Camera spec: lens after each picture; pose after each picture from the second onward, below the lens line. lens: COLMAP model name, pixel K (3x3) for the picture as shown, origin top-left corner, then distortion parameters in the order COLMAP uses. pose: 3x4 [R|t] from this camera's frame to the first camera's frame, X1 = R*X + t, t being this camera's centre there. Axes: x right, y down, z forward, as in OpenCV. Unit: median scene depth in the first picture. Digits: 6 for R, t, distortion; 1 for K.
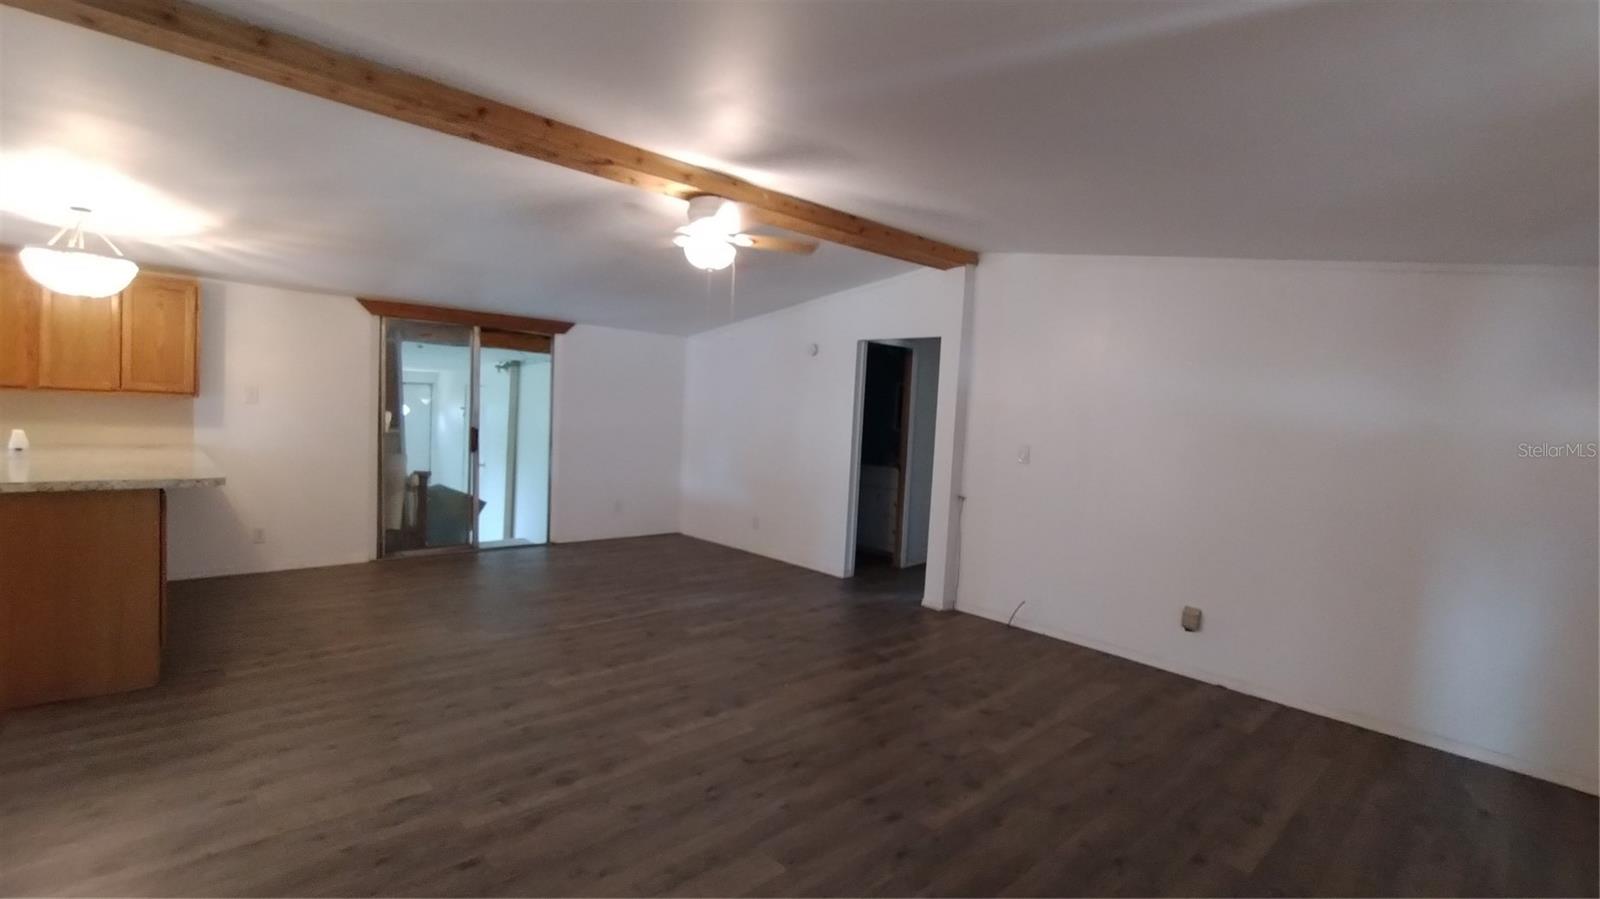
lens RADIAL K [[719.0, 0, 800.8], [0, 719.0, 451.7], [0, 0, 1]] dist [-0.010636, 0.000812]
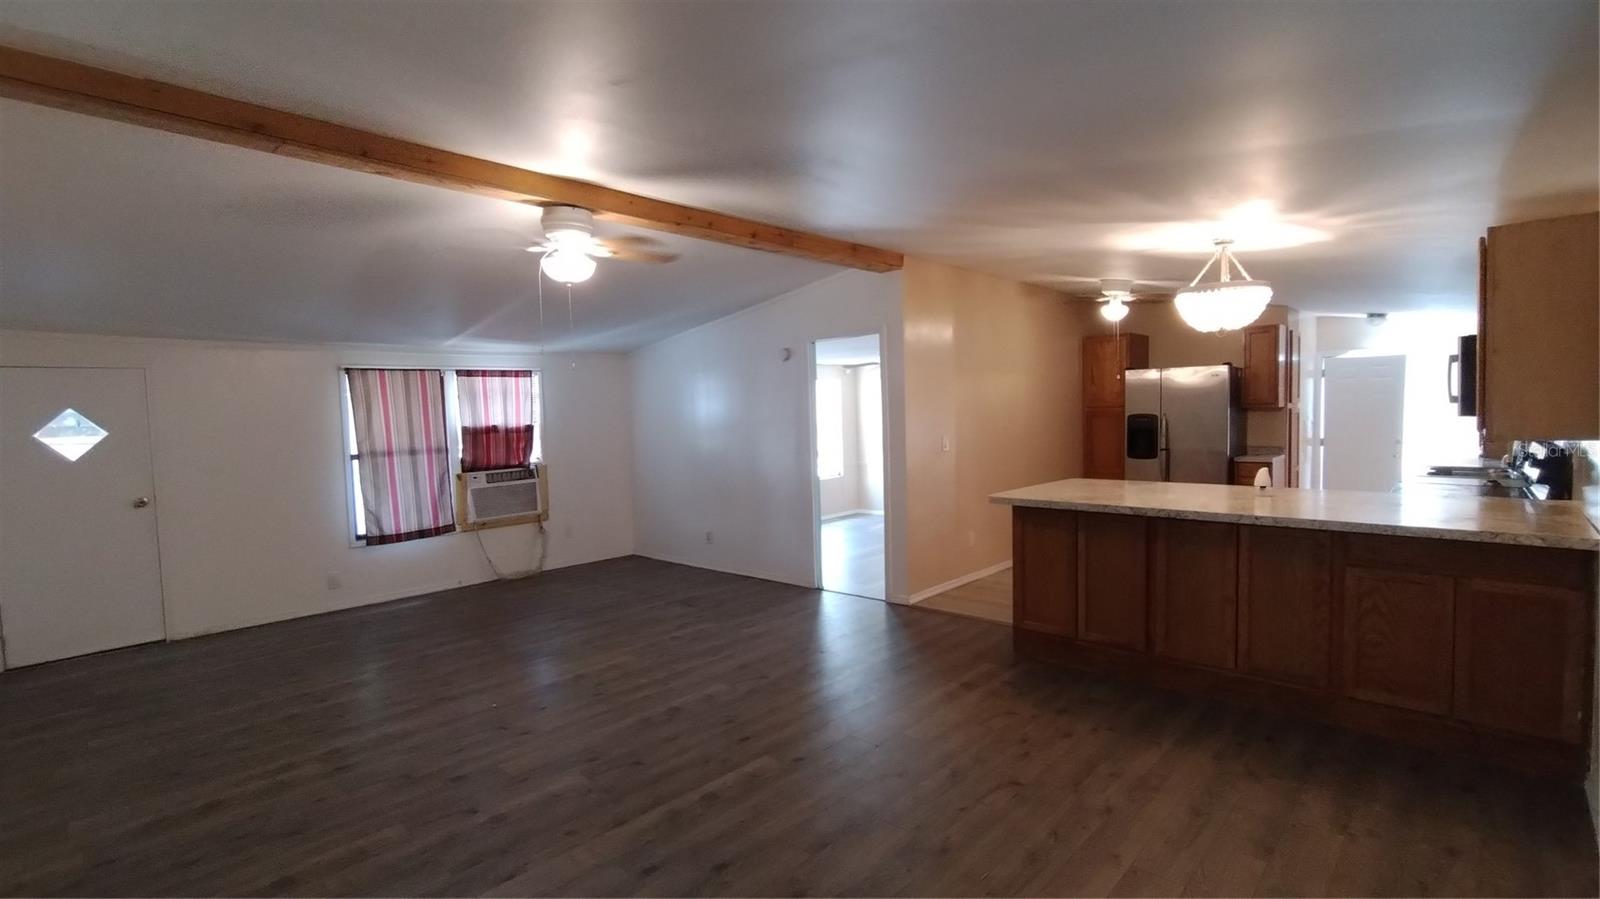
lens RADIAL K [[719.0, 0, 800.8], [0, 719.0, 451.7], [0, 0, 1]] dist [-0.010636, 0.000812]
pose [[-0.997918, -0.020815, -0.061046, -0.326480], [-0.027192, 0.994041, 0.105561, -0.123802], [0.058485, 0.107002, -0.992537, 1.708014]]
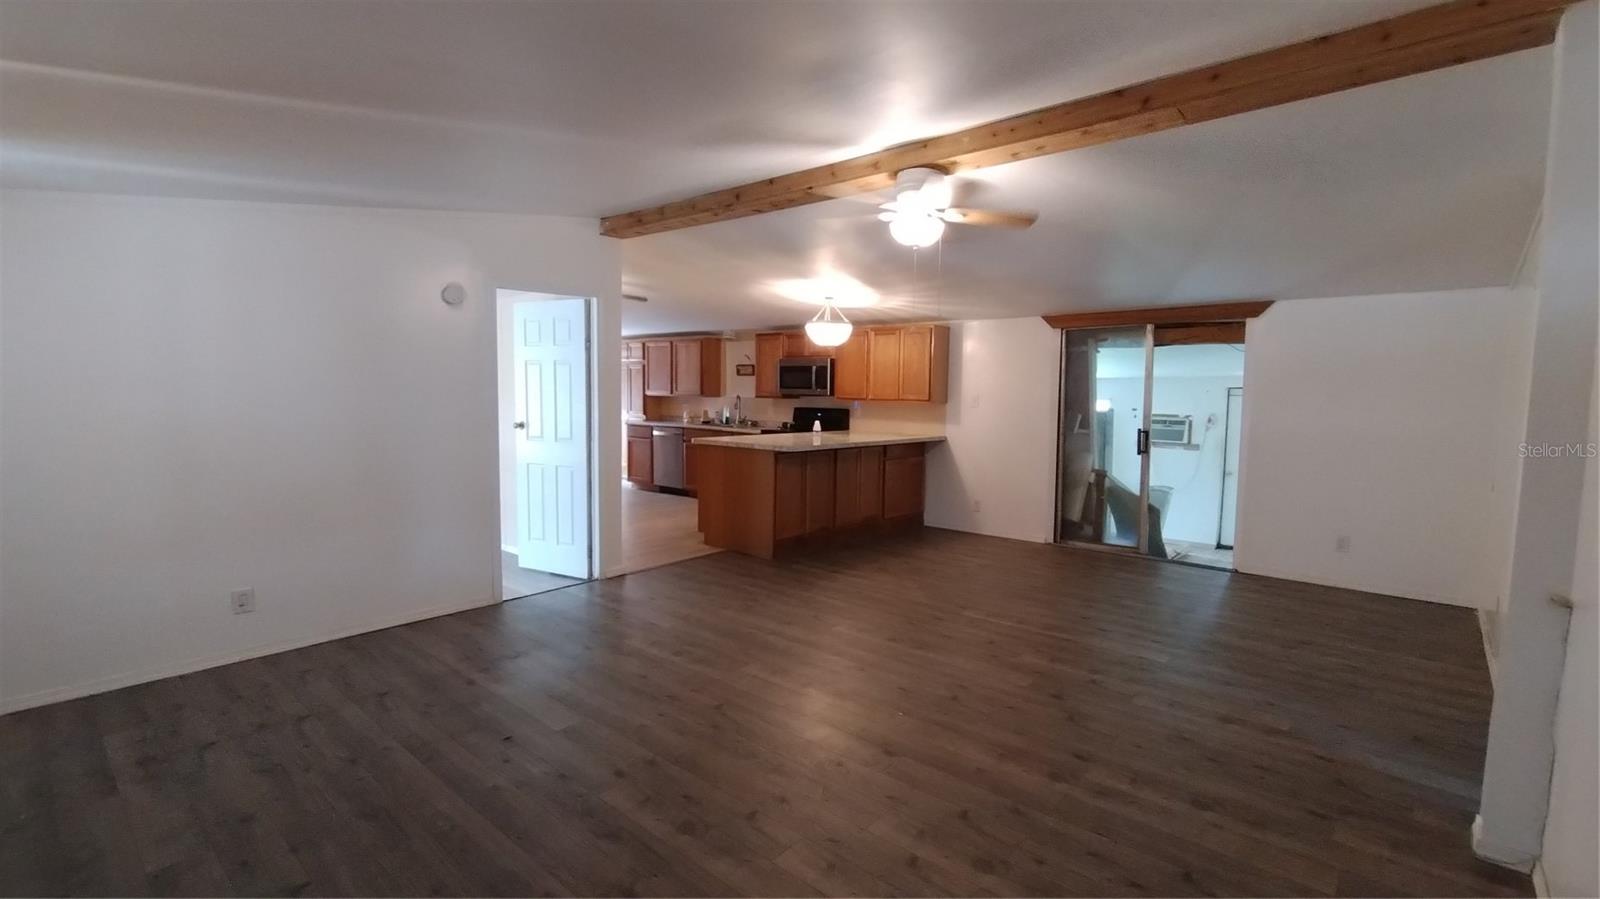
lens RADIAL K [[723.7, 0, 804.0], [0, 723.7, 450.2], [0, 0, 1]] dist [-0.008336, 0.000162]
pose [[0.101470, 0.033610, -0.994271, 0.701183], [-0.065918, 0.997460, 0.026991, -0.002523], [0.992652, 0.062802, 0.103428, 0.668636]]
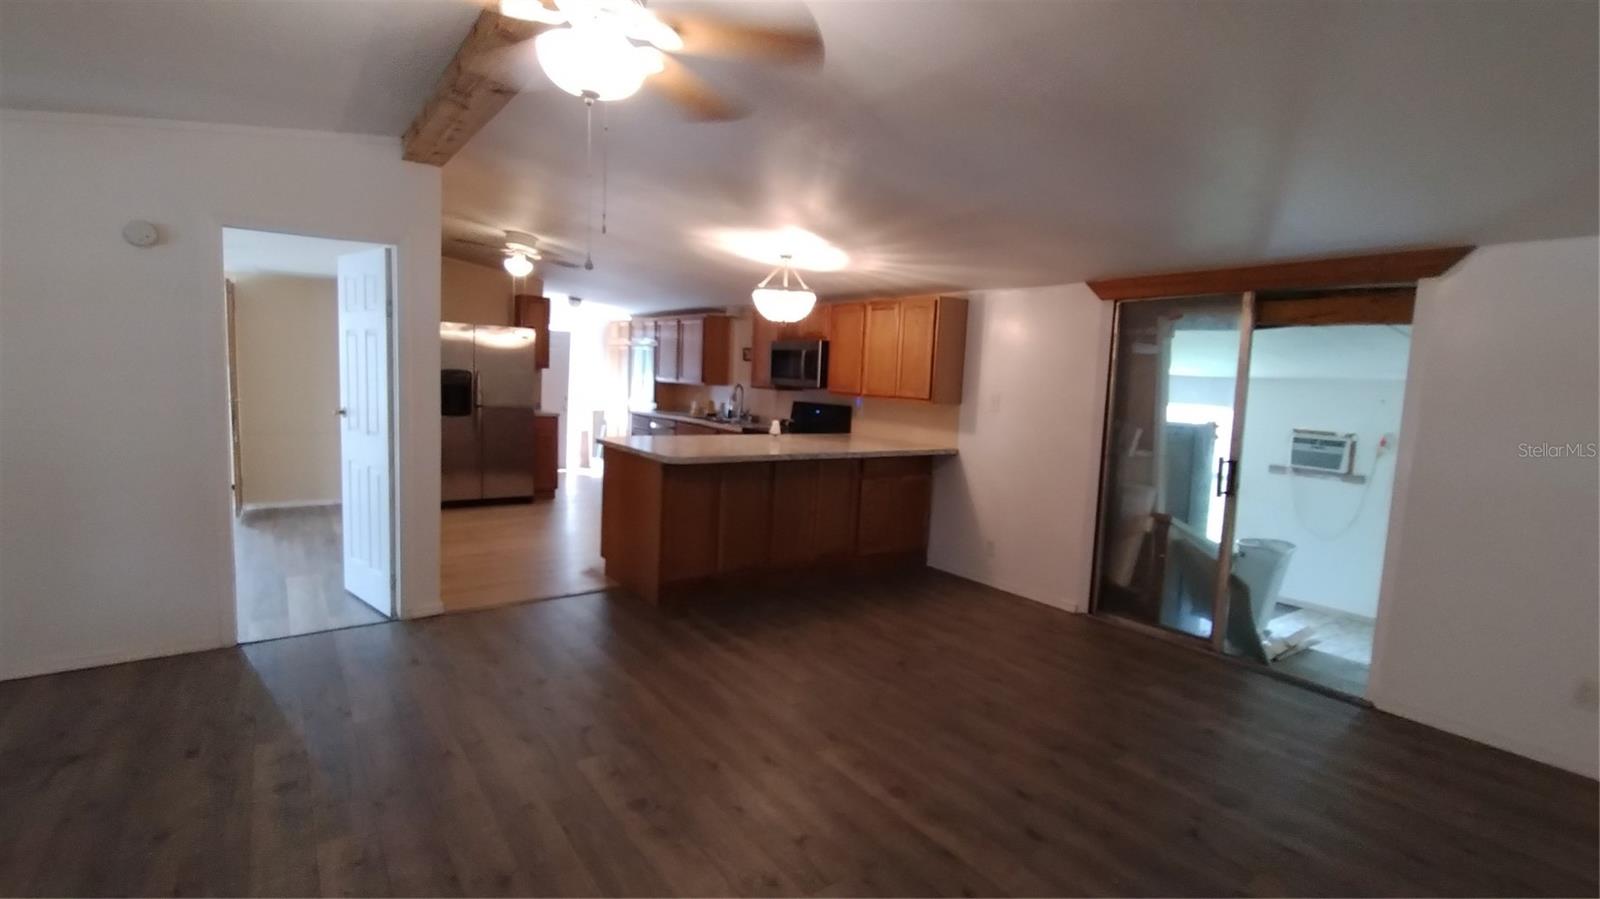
lens RADIAL K [[719.0, 0, 800.8], [0, 719.0, 451.7], [0, 0, 1]] dist [-0.010636, 0.000812]
pose [[-0.114752, 0.049725, -0.992149, 0.294745], [-0.107785, 0.992227, 0.062195, -0.056624], [0.987529, 0.114076, -0.108501, 1.053710]]
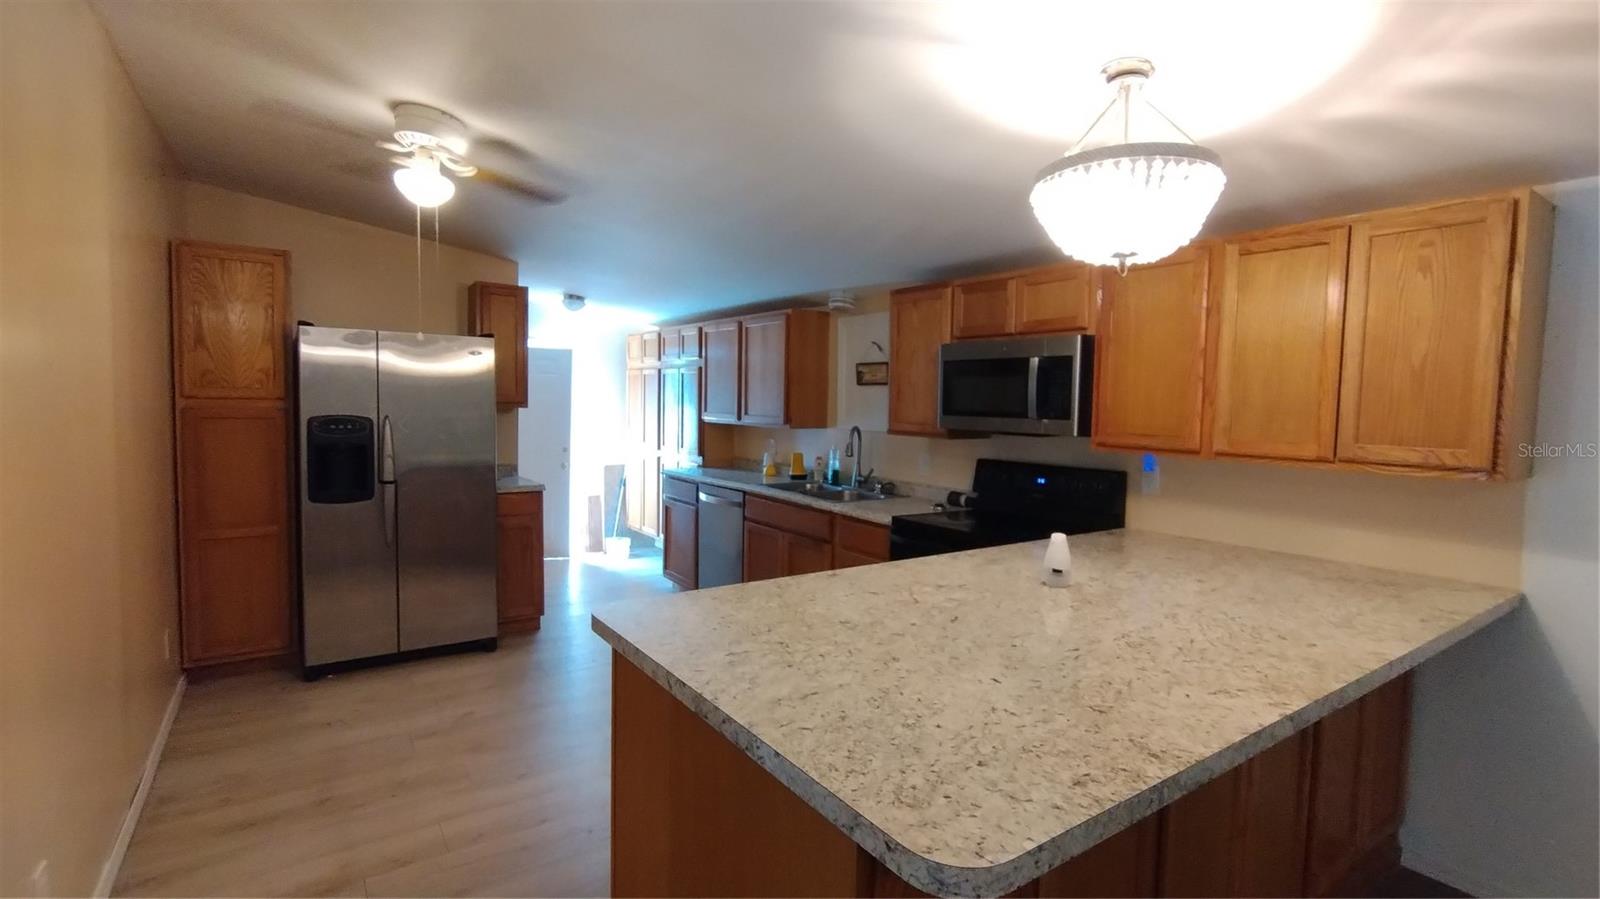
lens RADIAL K [[723.7, 0, 804.0], [0, 723.7, 450.2], [0, 0, 1]] dist [-0.008336, 0.000162]
pose [[-0.139117, 0.013165, -0.990188, -0.449188], [-0.082150, 0.996312, 0.024788, -0.081175], [0.986863, 0.084793, -0.137523, 0.758809]]
